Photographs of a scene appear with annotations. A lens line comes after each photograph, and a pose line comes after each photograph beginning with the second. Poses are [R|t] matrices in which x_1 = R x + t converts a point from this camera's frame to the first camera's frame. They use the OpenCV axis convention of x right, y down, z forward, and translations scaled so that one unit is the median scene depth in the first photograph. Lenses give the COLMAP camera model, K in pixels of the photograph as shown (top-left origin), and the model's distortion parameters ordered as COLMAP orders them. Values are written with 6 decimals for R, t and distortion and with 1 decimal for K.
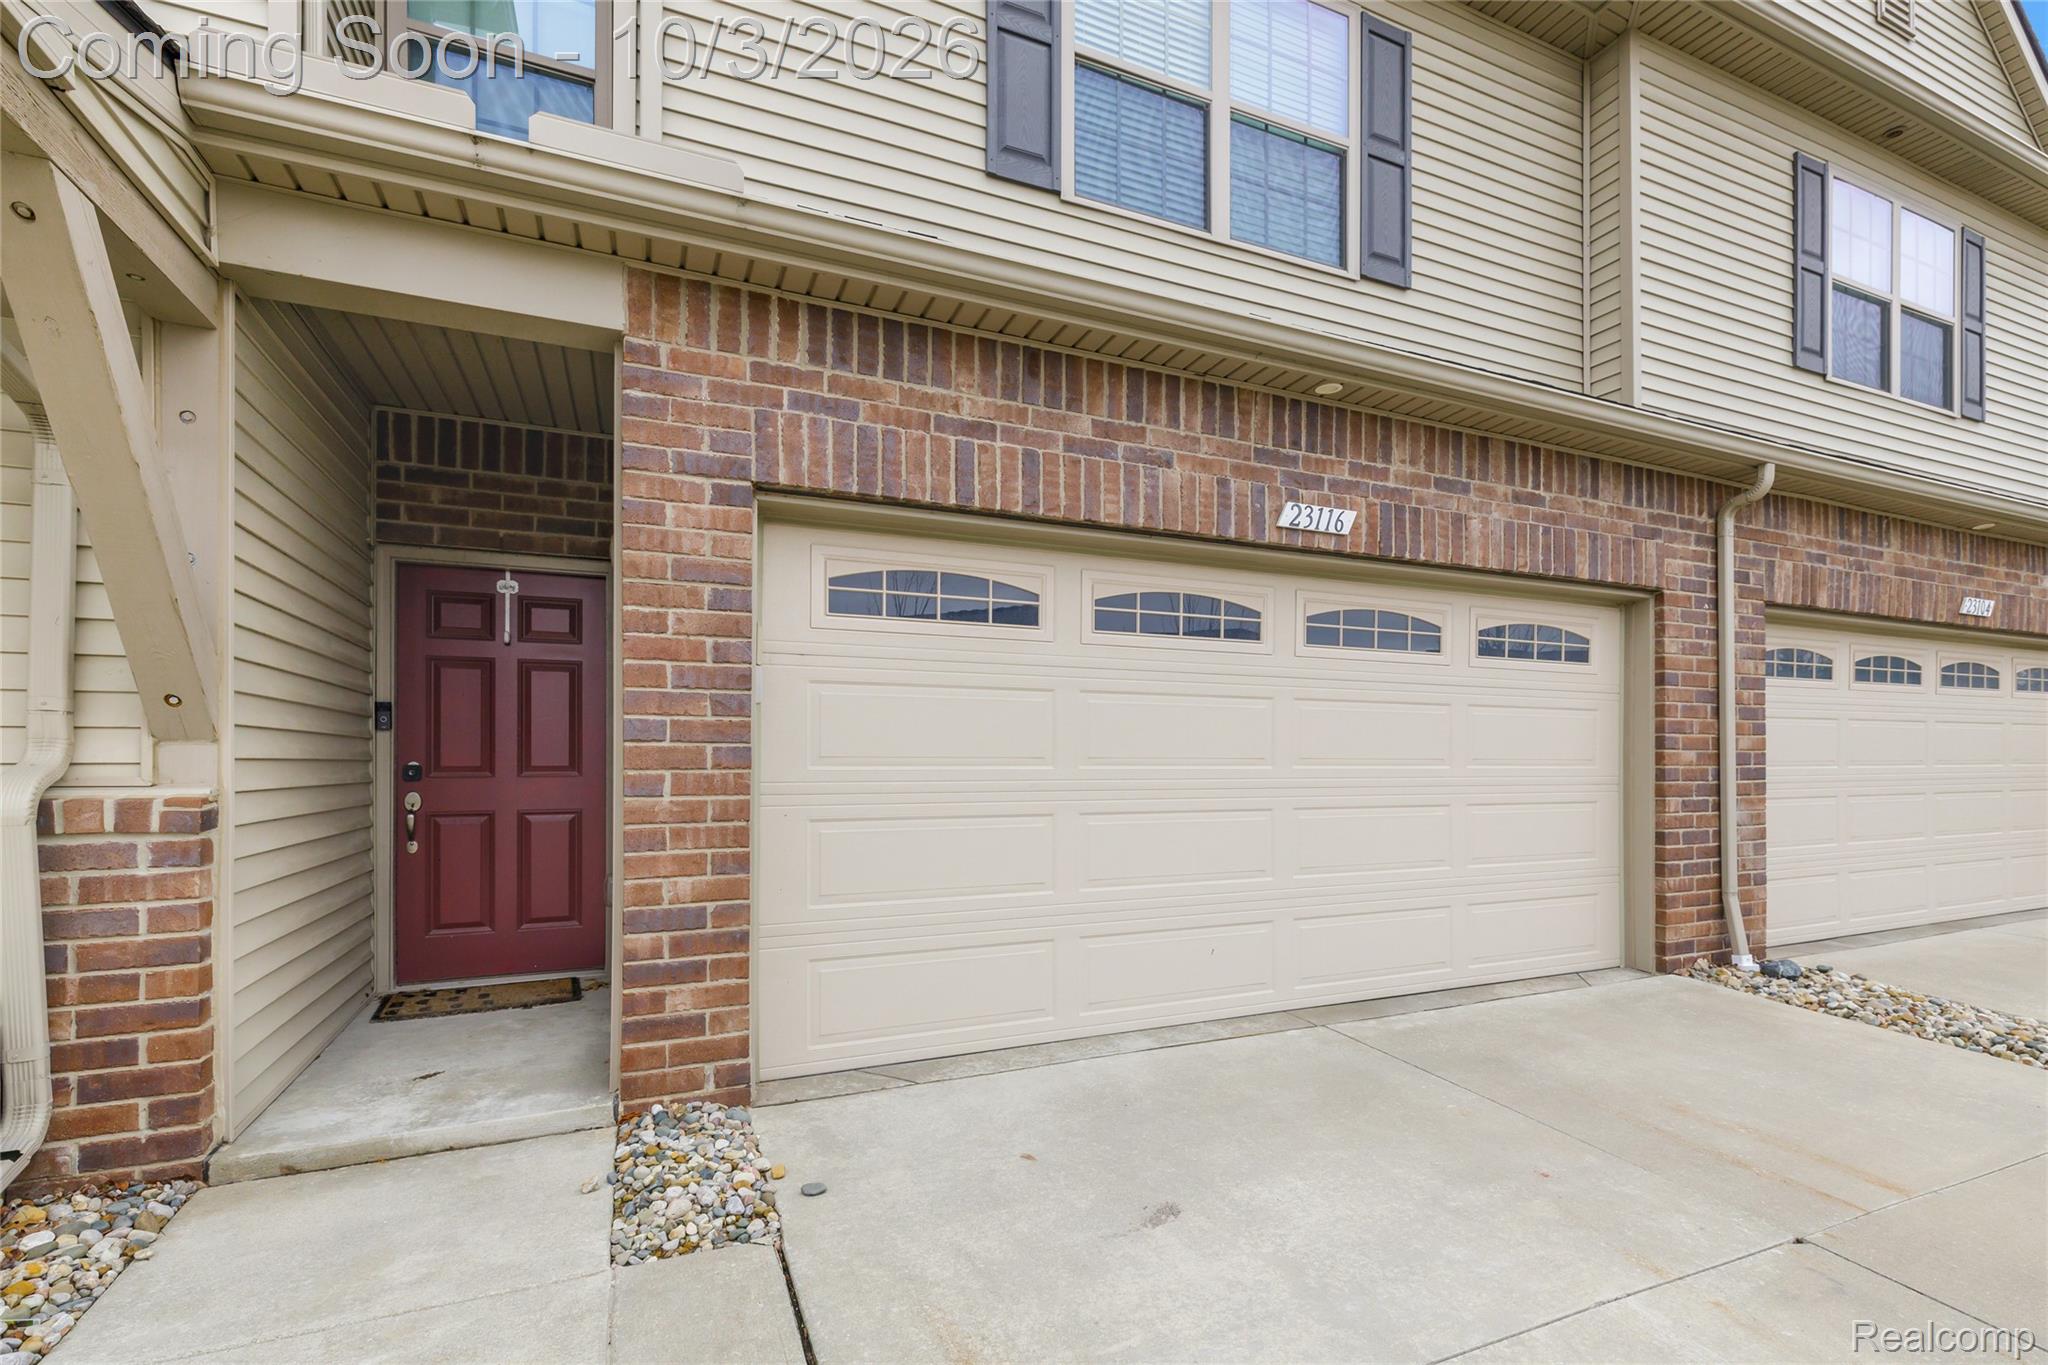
lens RADIAL K [[878.0, 0, 1029.3], [0, 878.0, 761.5], [0, 0, 1]] dist [0.000560, 0.000116]
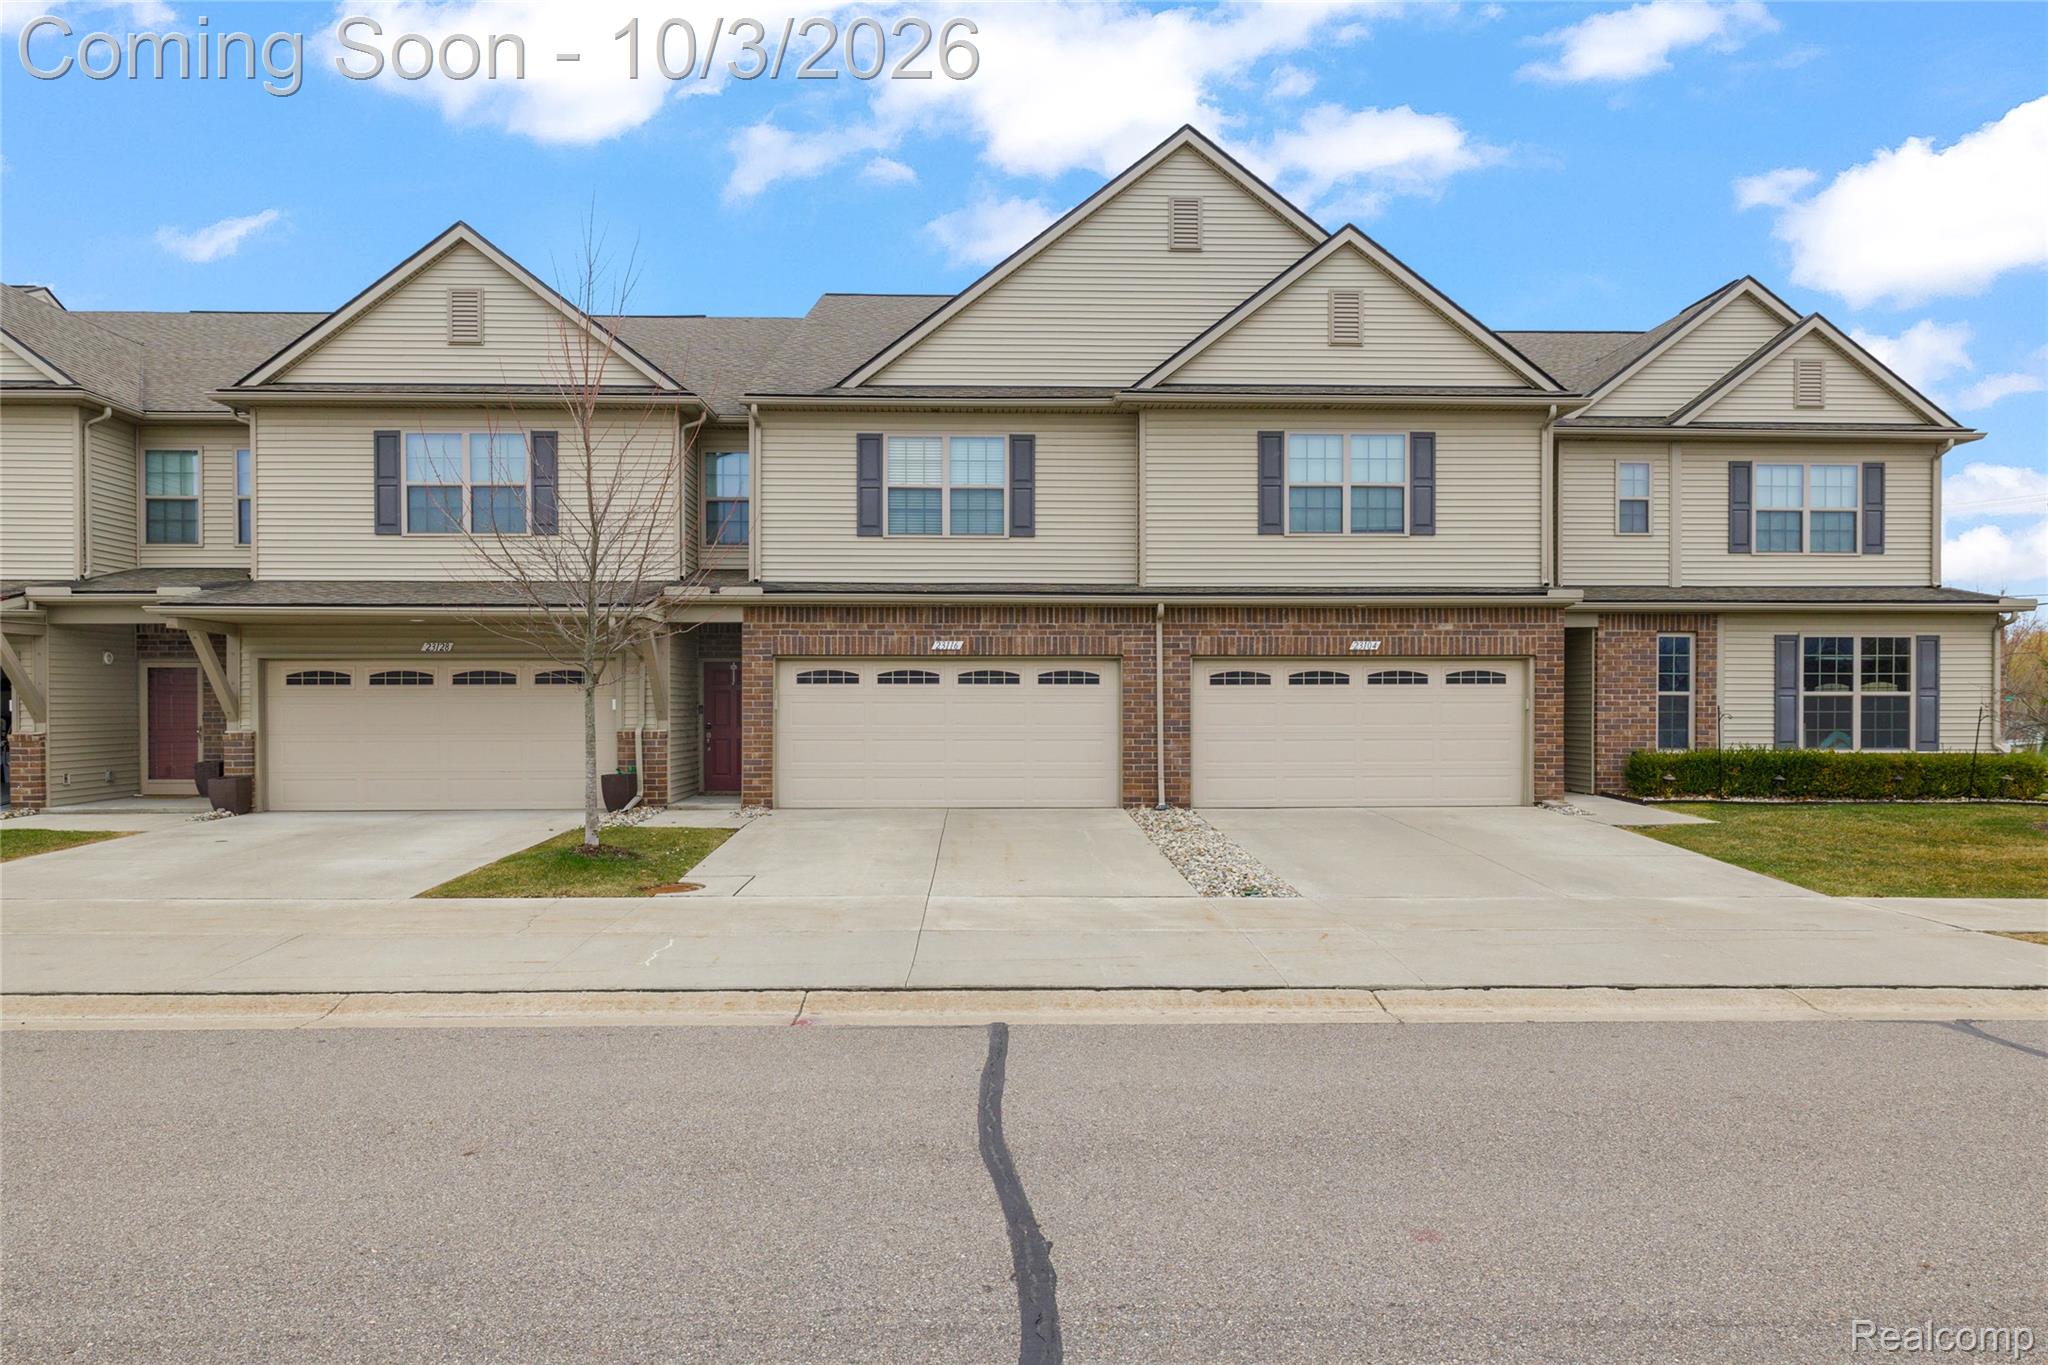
lens RADIAL K [[1128.8, 0, 1022.2], [0, 1128.8, 719.9], [0, 0, 1]] dist [-0.000459, -0.000044]
pose [[0.924626, 0.001828, -0.380872, 2.283844], [0.001326, 0.999967, 0.008018, -0.050309], [0.380874, -0.007919, 0.924593, -2.816410]]
